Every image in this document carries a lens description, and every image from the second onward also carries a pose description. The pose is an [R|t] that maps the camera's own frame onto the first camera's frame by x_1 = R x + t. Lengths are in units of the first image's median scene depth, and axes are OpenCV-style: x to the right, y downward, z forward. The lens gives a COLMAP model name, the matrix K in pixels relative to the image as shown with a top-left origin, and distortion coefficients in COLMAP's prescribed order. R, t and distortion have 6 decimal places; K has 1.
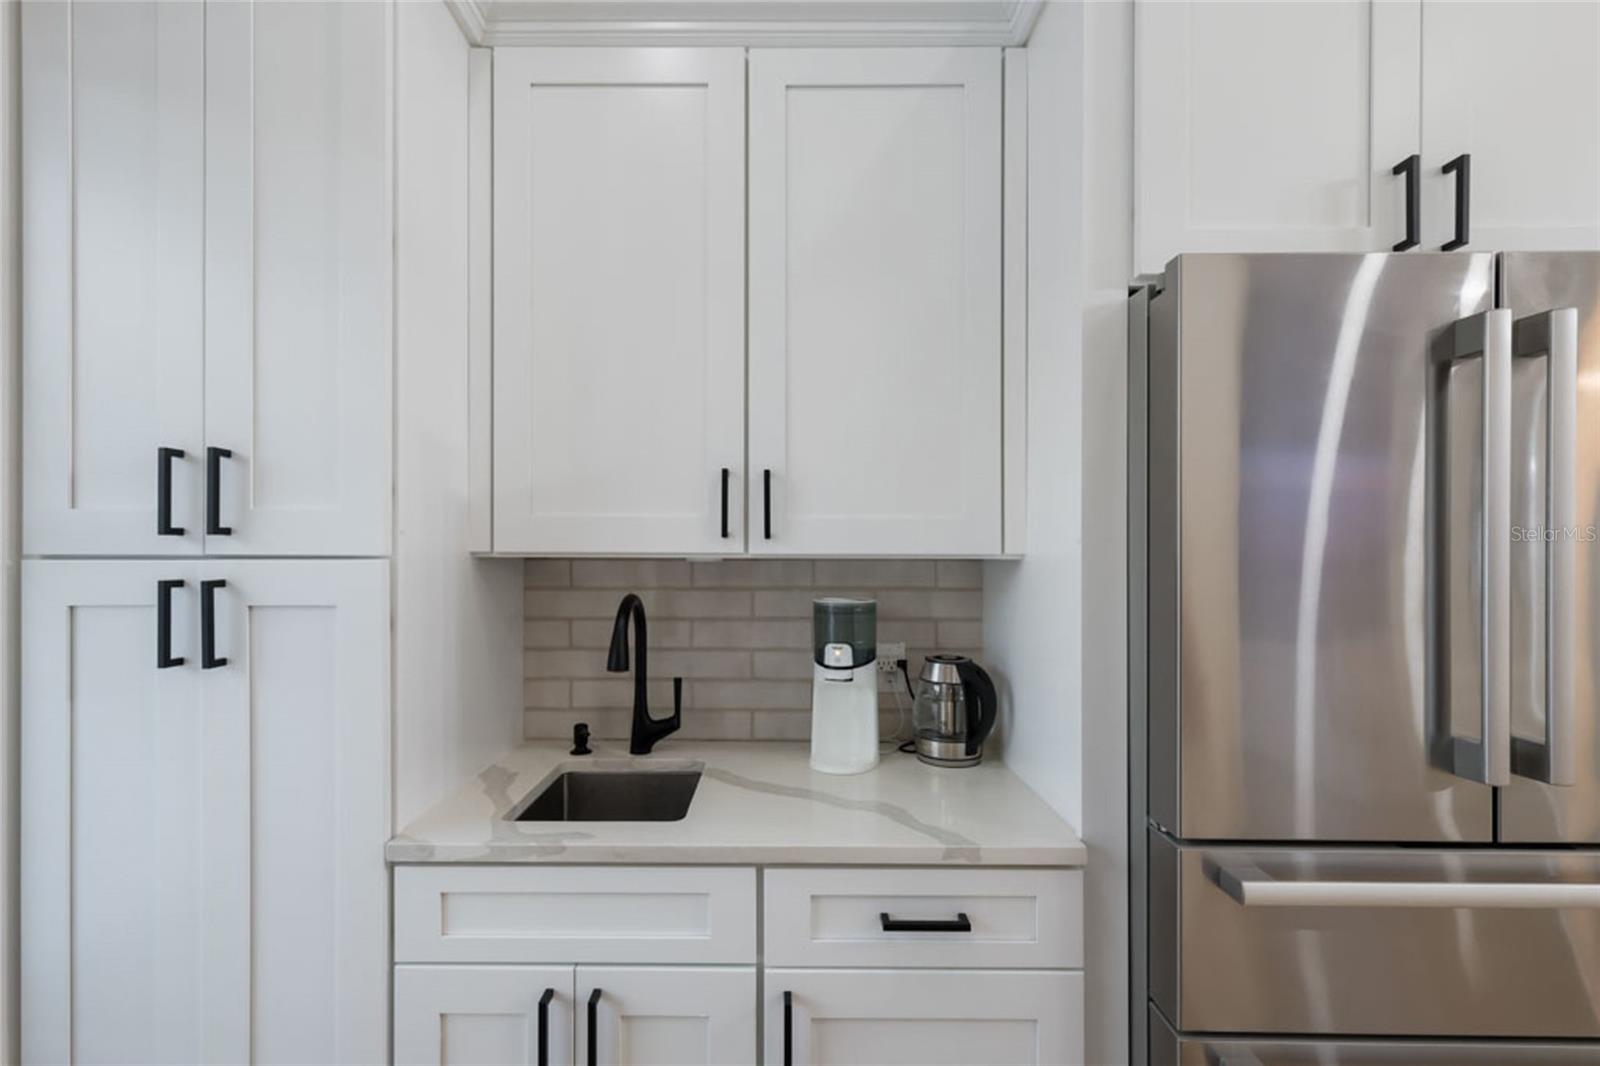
lens RADIAL K [[725.1, 0, 781.8], [0, 725.1, 544.5], [0, 0, 1]] dist [0.002921, 0.000545]
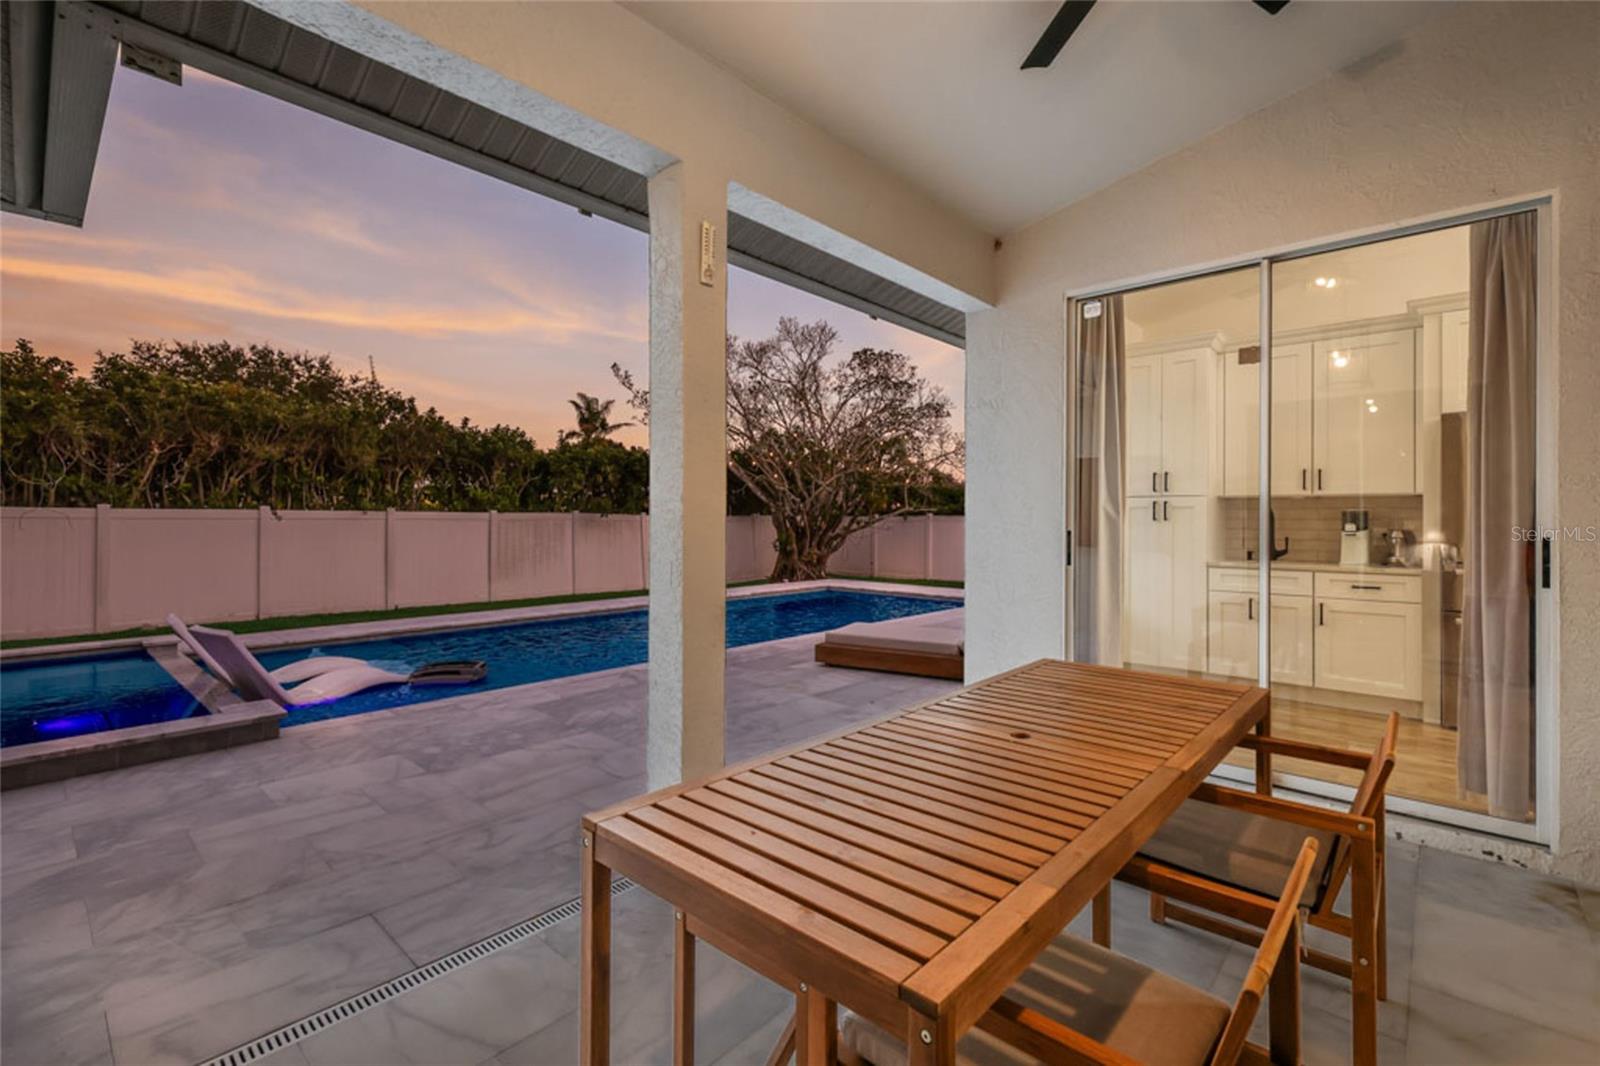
lens RADIAL K [[705.1, 0, 805.2], [0, 705.1, 516.3], [0, 0, 1]] dist [0.008804, 0.000245]
pose [[0.749646, -0.001720, -0.661837, 0.355856], [-0.000962, 0.999993, -0.003689, 0.126985], [0.661838, 0.003402, 0.749639, -2.962235]]
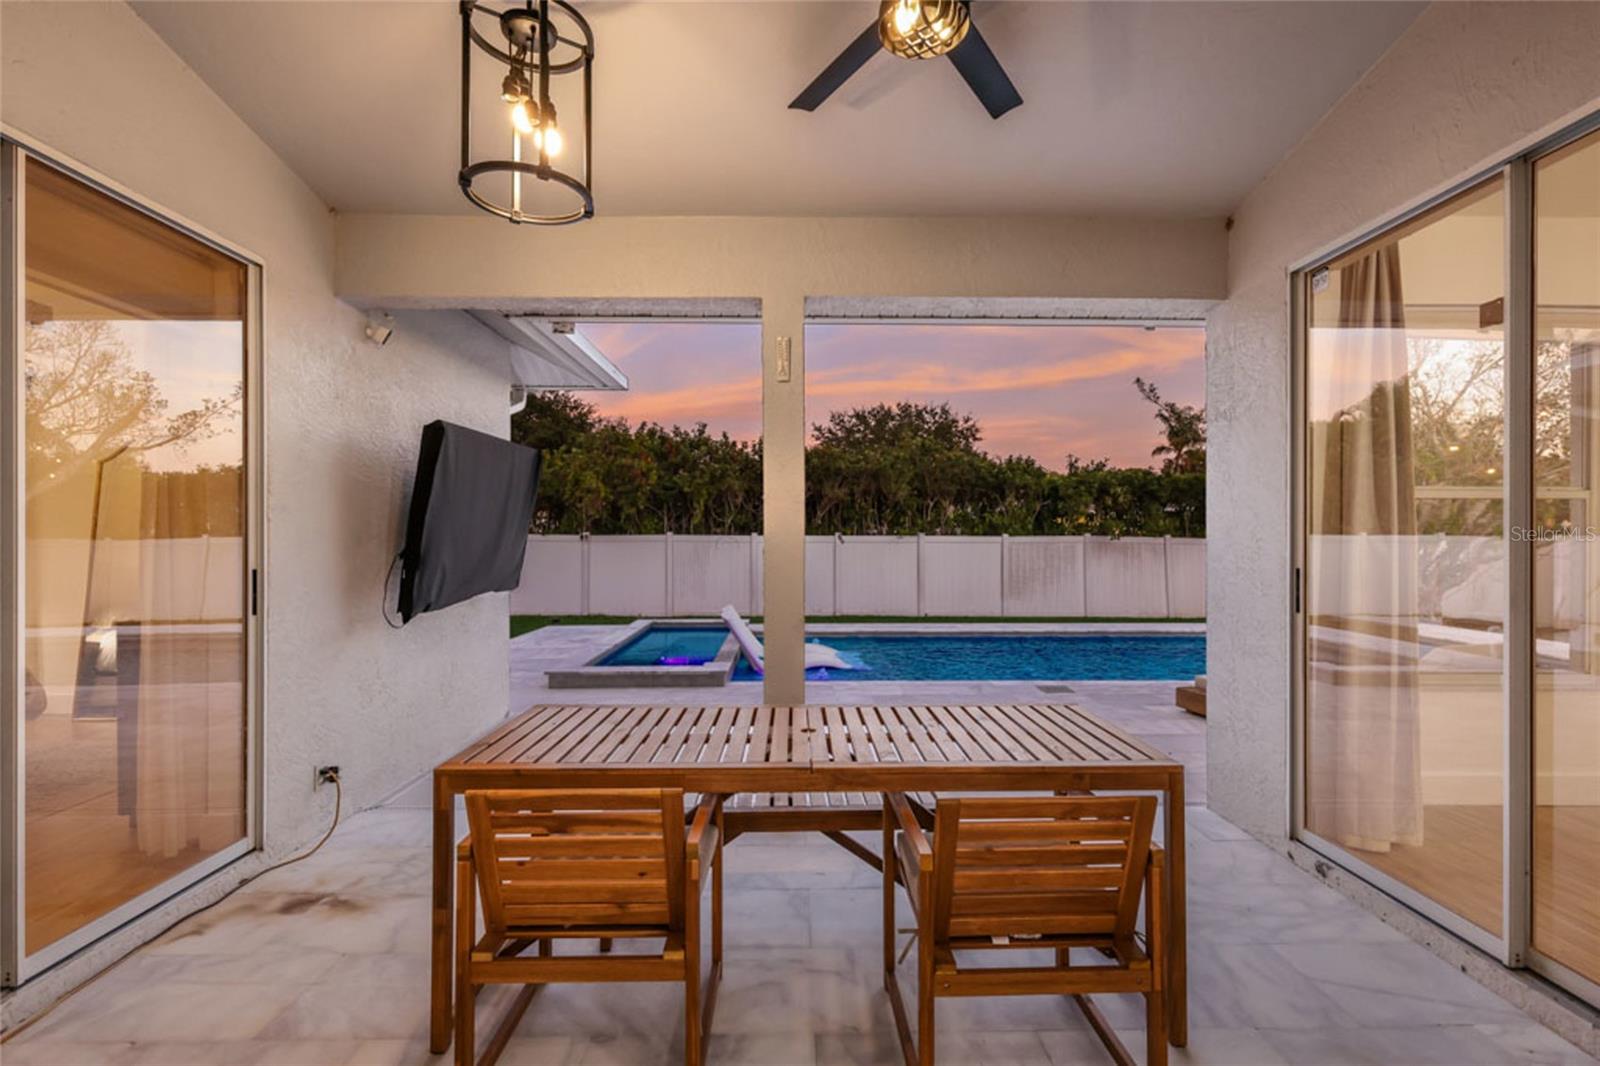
lens RADIAL K [[714.1, 0, 805.5], [0, 714.1, 535.9], [0, 0, 1]] dist [0.001091, 0.000189]
pose [[0.030434, -0.004130, -0.999528, 1.343873], [0.000704, 0.999991, -0.004111, 0.081615], [0.999537, -0.000578, 0.030437, -1.885307]]
